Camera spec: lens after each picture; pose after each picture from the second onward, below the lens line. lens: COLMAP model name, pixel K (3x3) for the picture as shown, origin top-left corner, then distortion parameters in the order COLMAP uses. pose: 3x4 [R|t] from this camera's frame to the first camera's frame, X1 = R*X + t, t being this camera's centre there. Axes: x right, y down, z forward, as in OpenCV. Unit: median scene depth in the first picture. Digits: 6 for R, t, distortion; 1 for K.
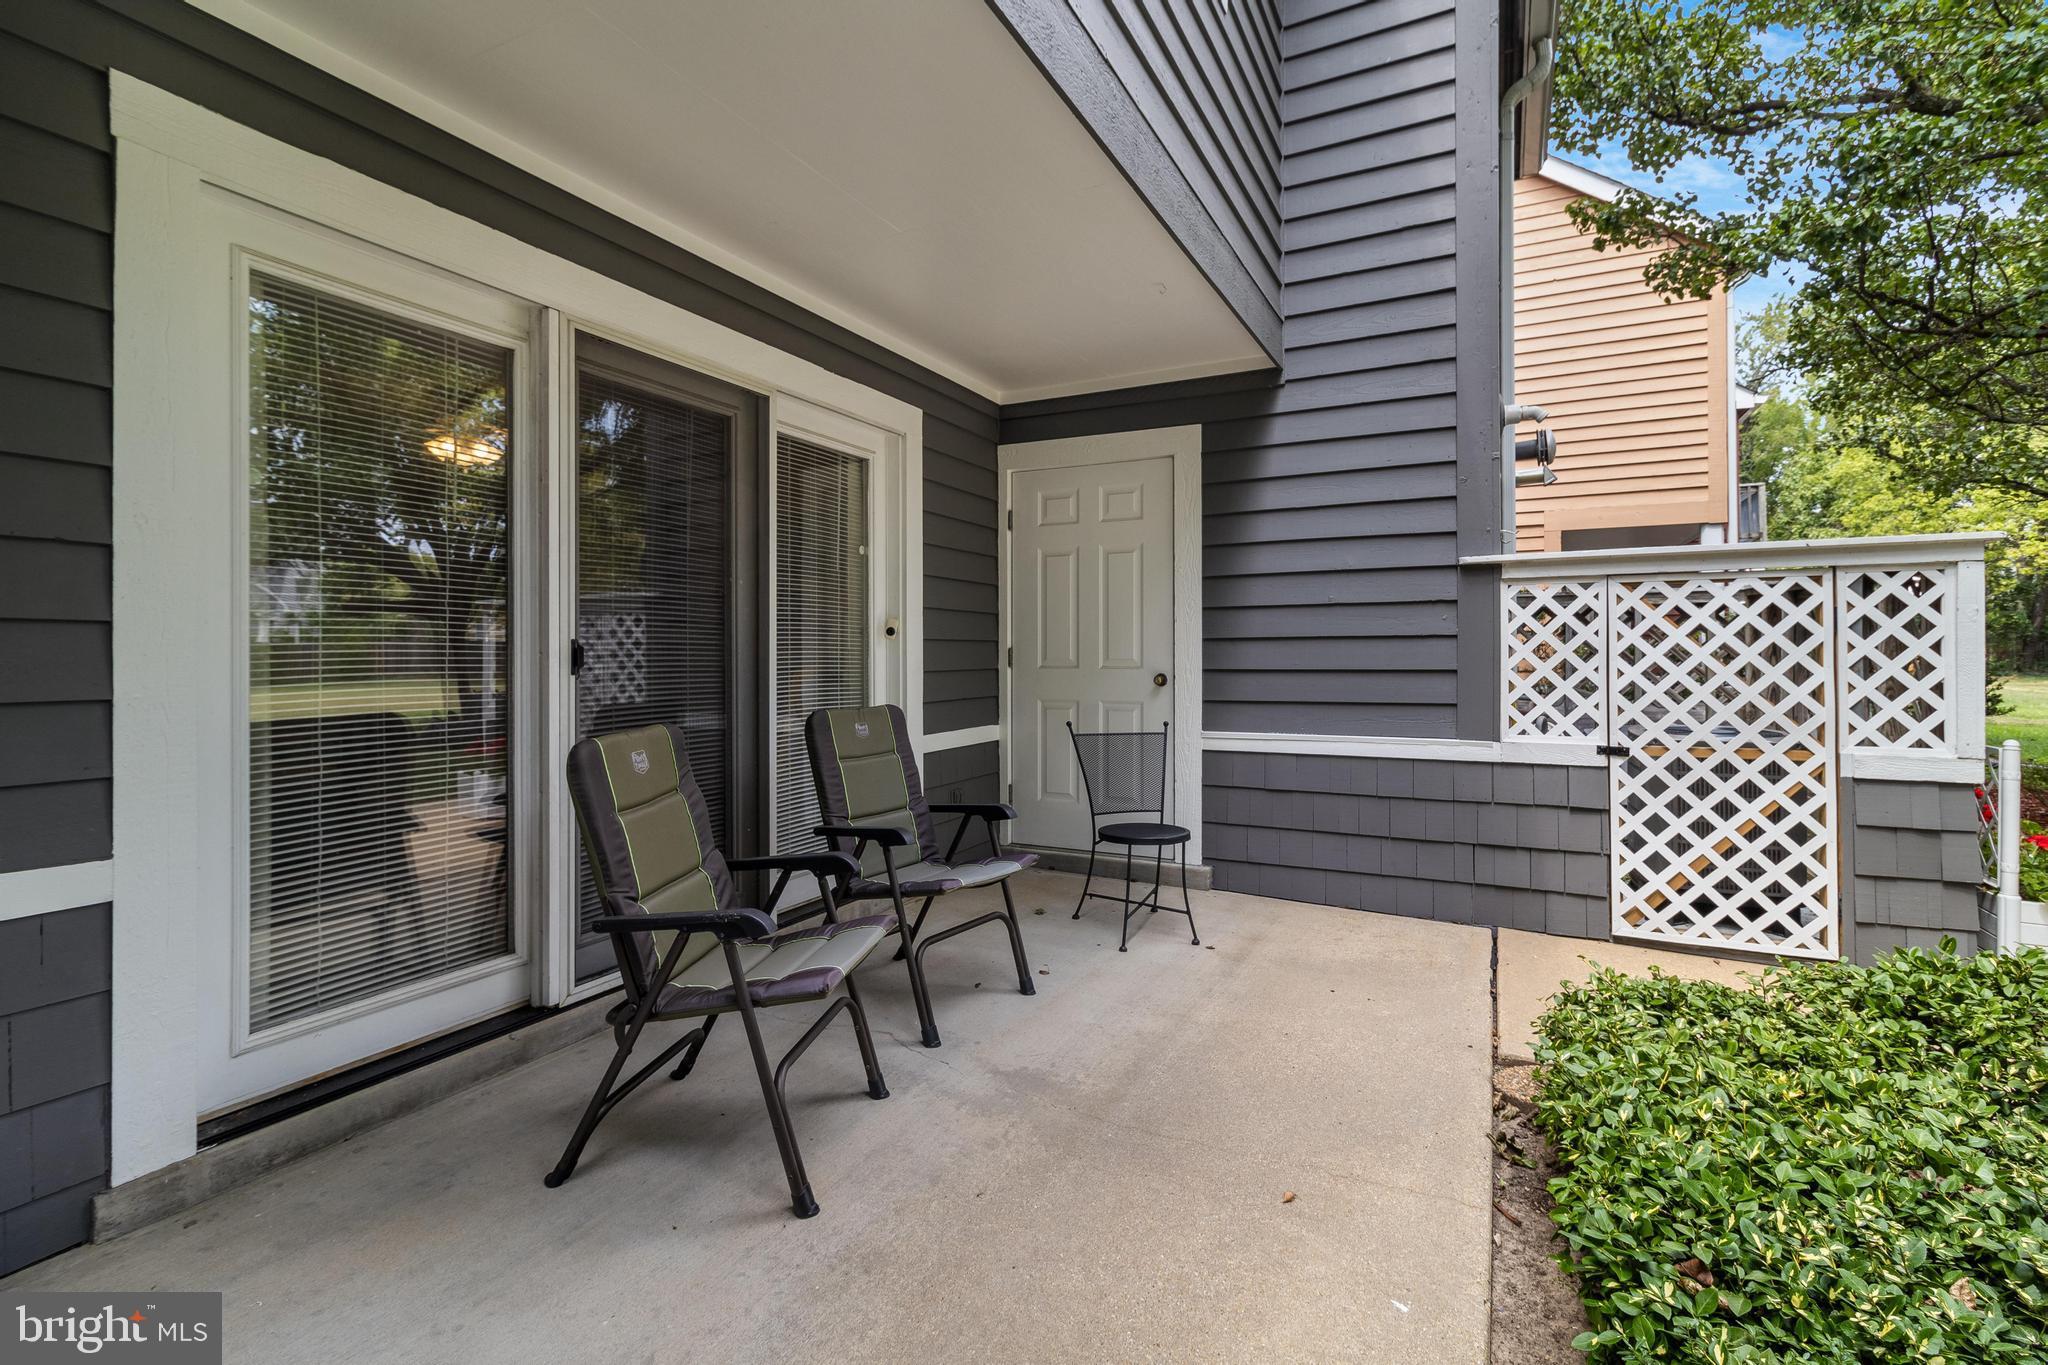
lens RADIAL K [[948.6, 0, 1042.2], [0, 948.6, 652.0], [0, 0, 1]] dist [0.005204, -0.000264]
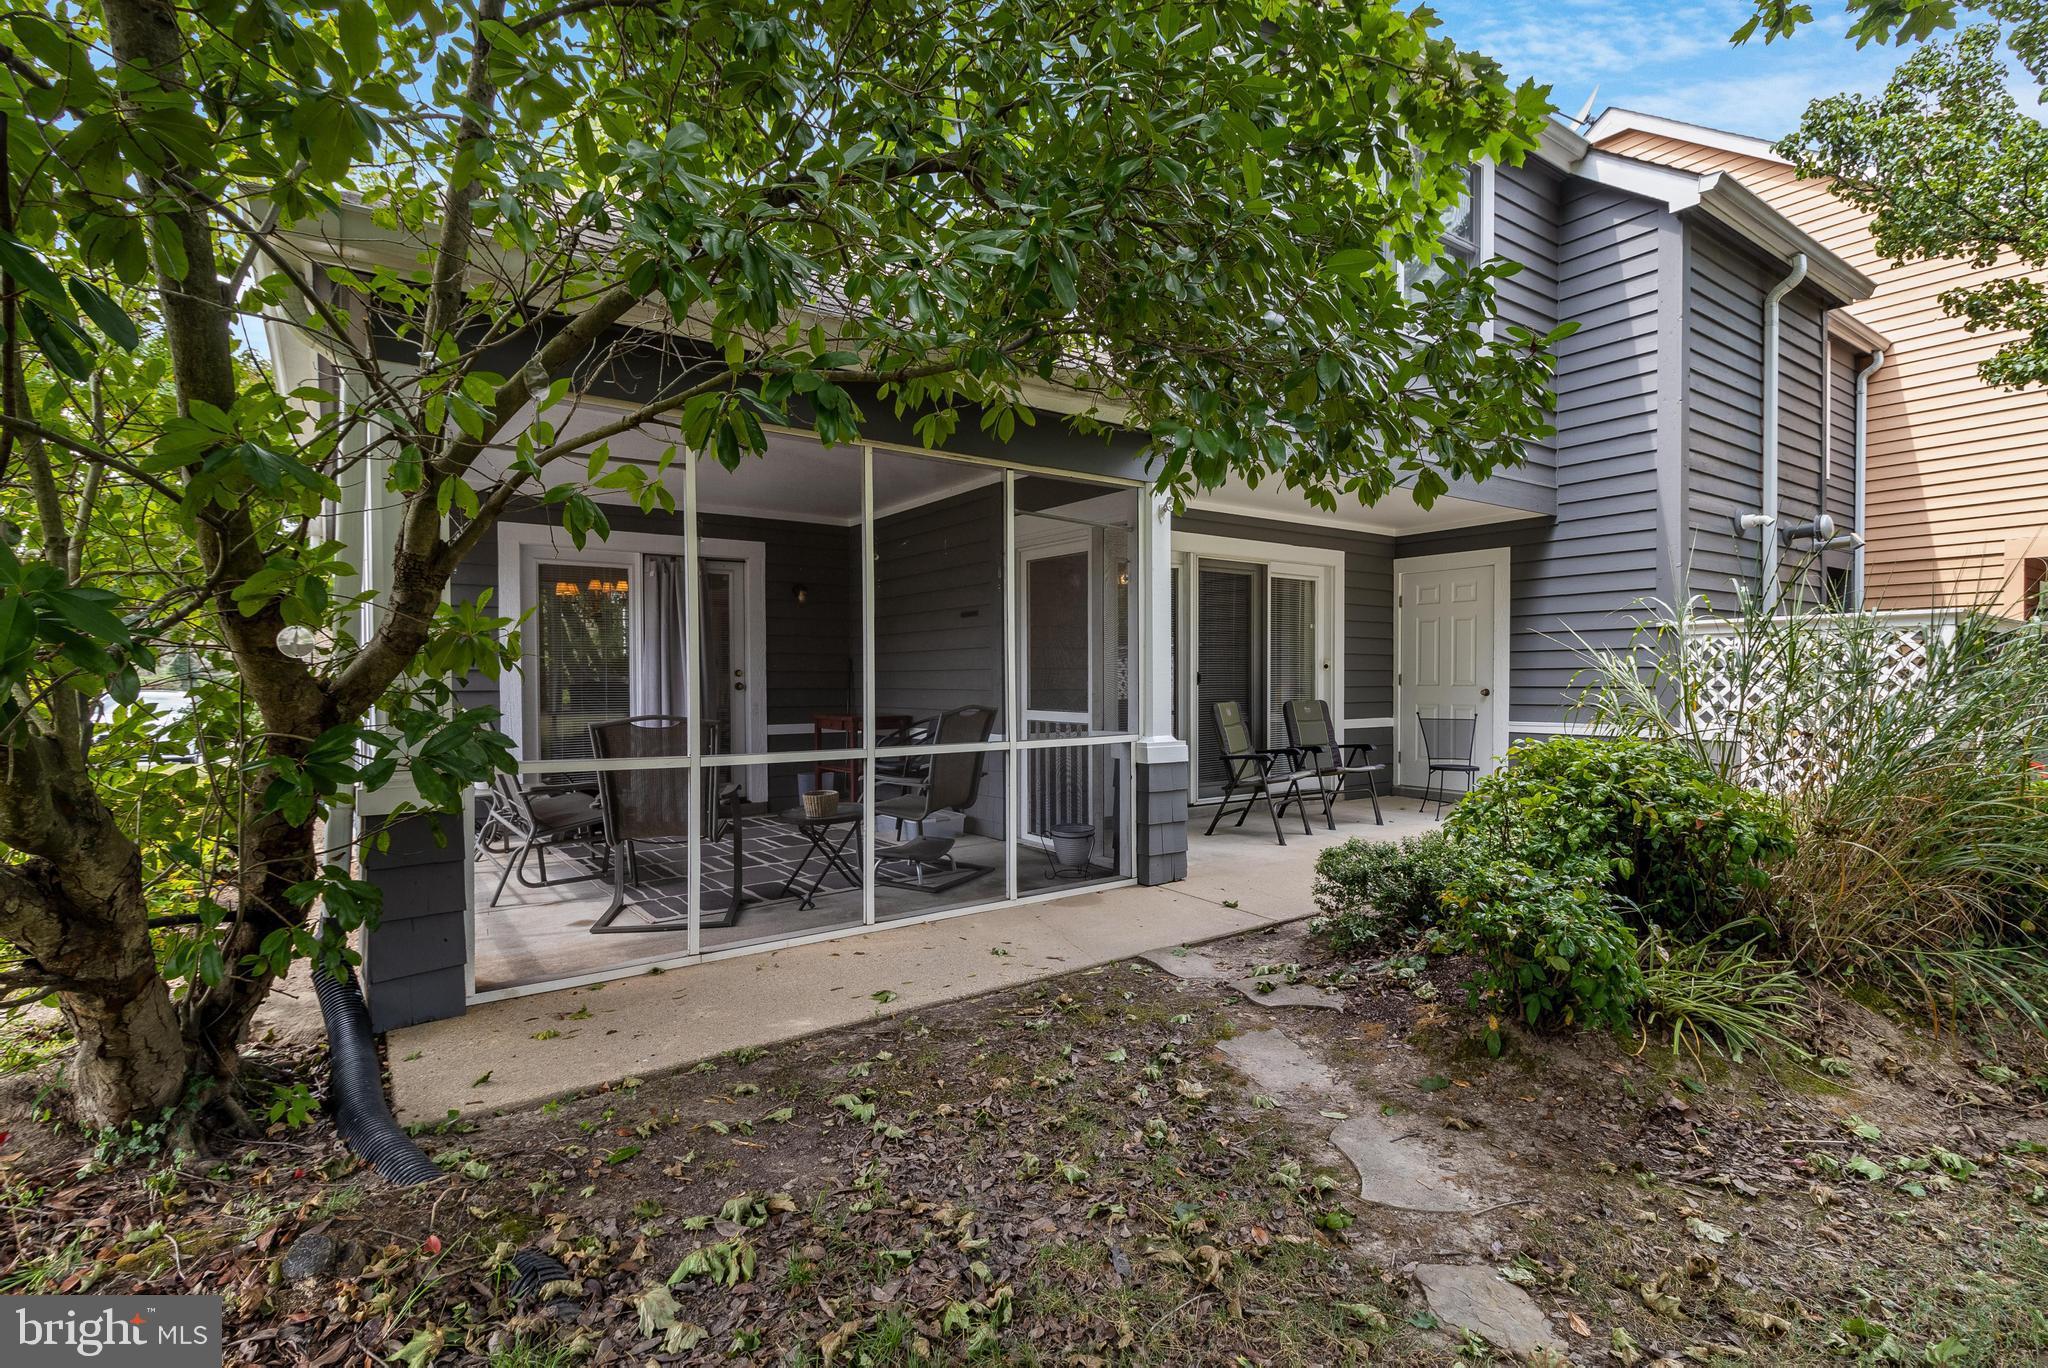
lens RADIAL K [[948.6, 0, 1023.7], [0, 948.6, 690.2], [0, 0, 1]] dist [0.005204, -0.000264]
pose [[0.871449, 0.006718, -0.490440, 0.263394], [0.000424, 0.999896, 0.014450, -0.000355], [0.490486, -0.012800, 0.871355, -1.046371]]
